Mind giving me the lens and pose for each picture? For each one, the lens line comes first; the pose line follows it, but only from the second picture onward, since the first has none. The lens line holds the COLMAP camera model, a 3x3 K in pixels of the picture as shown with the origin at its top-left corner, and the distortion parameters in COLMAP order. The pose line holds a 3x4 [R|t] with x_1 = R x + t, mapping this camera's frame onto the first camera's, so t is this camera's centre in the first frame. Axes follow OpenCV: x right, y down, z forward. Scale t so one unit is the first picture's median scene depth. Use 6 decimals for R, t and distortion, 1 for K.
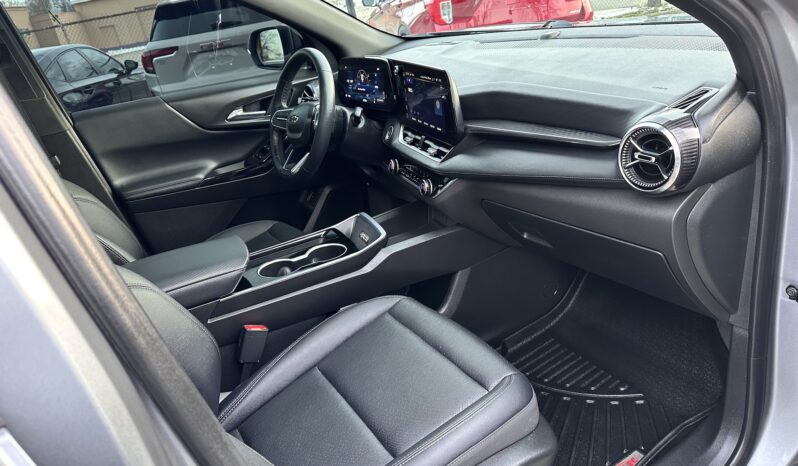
lens RADIAL K [[518.6, 0, 399.0], [0, 518.6, 233.0], [0, 0, 1]] dist [-0.031523, 0.000534]
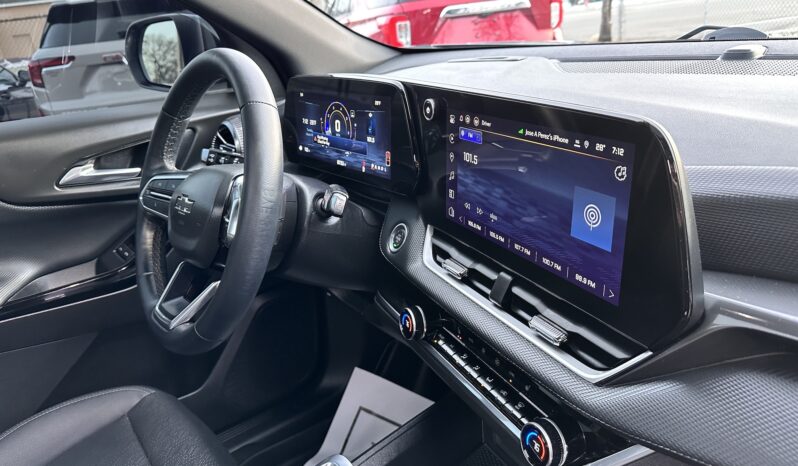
lens RADIAL K [[518.6, 0, 399.0], [0, 518.6, 233.0], [0, 0, 1]] dist [-0.031523, 0.000534]
pose [[0.991548, 0.016086, 0.128739, -0.070986], [-0.009640, 0.998676, -0.050538, -0.160752], [-0.129381, 0.048869, 0.990390, 0.496252]]
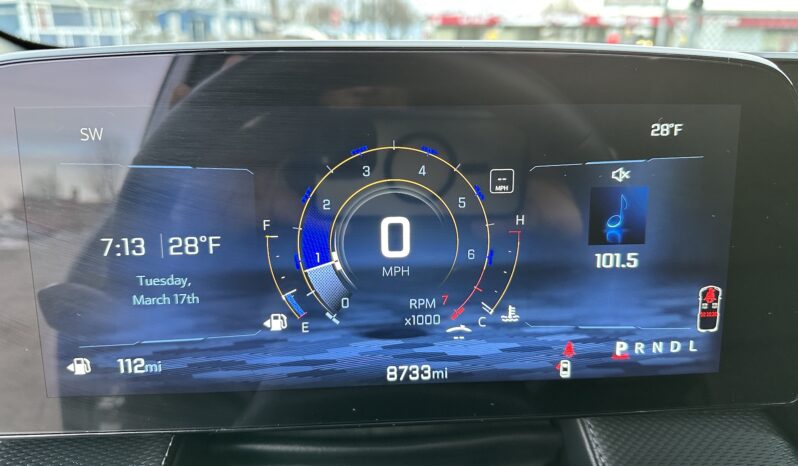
lens RADIAL K [[518.6, 0, 399.0], [0, 518.6, 233.0], [0, 0, 1]] dist [-0.031523, 0.000534]
pose [[0.493533, -0.096452, 0.864362, -0.143895], [0.300486, 0.951542, -0.065391, -0.243541], [-0.816170, 0.292002, 0.498600, 0.793820]]
